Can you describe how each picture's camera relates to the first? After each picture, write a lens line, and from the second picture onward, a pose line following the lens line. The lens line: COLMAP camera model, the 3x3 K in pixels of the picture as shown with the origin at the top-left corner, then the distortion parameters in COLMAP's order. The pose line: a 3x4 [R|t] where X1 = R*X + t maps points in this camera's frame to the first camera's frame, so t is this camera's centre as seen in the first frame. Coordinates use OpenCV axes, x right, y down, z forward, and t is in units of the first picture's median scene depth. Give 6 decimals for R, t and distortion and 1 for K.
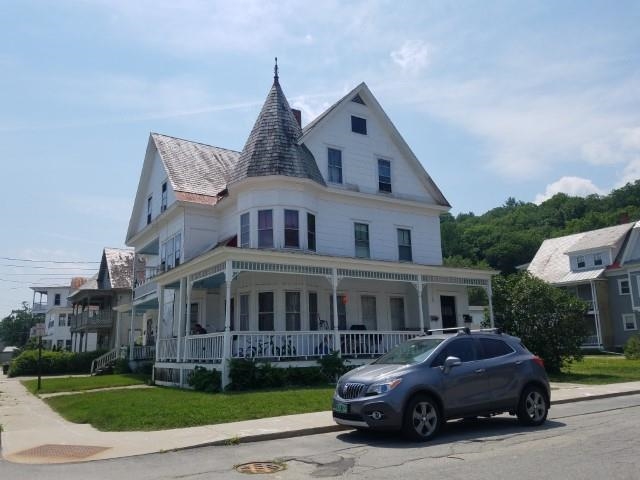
lens RADIAL K [[536.6, 0, 320.0], [0, 536.6, 240.0], [0, 0, 1]] dist [0.059614, -0.007504]
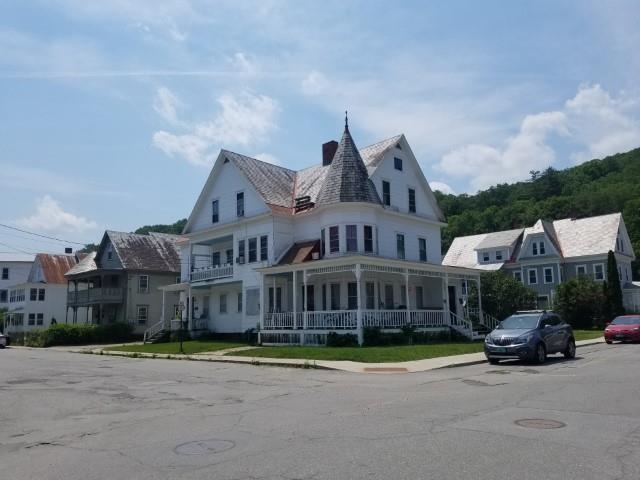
lens RADIAL K [[520.0, 0, 320.0], [0, 520.0, 240.0], [0, 0, 1]] dist [0.053902, -0.005895]
pose [[0.972944, 0.039101, 0.227708, -0.441765], [-0.048242, 0.998232, 0.034716, -0.053734], [-0.225948, -0.044762, 0.973110, -0.299641]]
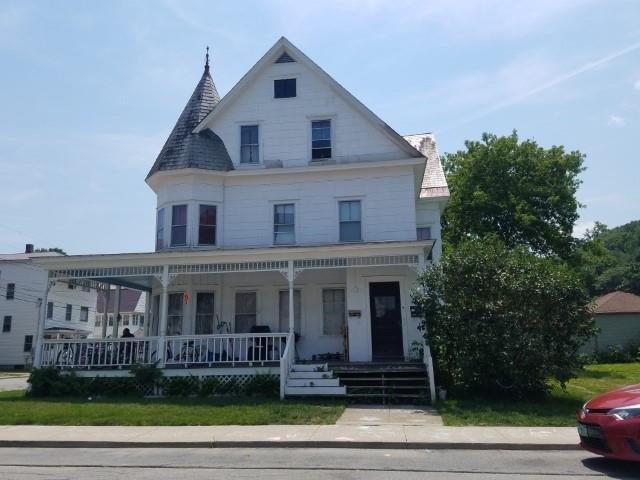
lens RADIAL K [[520.0, 0, 320.0], [0, 520.0, 240.0], [0, 0, 1]] dist [0.053902, -0.005895]
pose [[0.755008, -0.127724, -0.643156, 0.625071], [0.129905, 0.990540, -0.044215, 0.066577], [0.642719, -0.050166, 0.764458, 0.408895]]
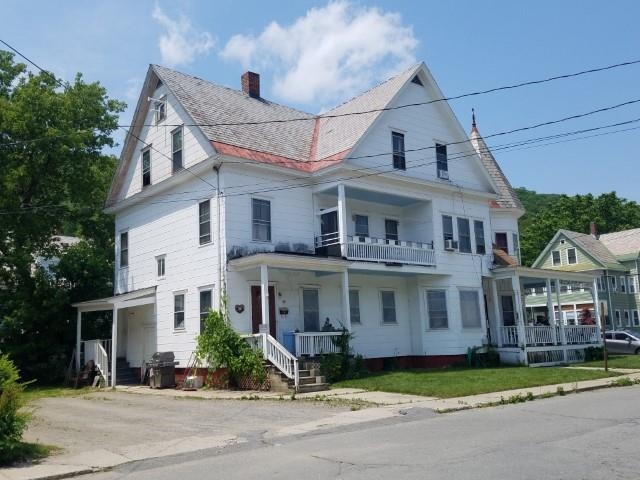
lens RADIAL K [[588.4, 0, 320.0], [0, 588.4, 240.0], [0, 0, 1]] dist [0.003762, -0.001764]
pose [[-0.125212, 0.205762, 0.970559, -1.317312], [-0.159876, 0.961288, -0.224422, 0.322977], [-0.979164, -0.183270, -0.087469, 1.427649]]
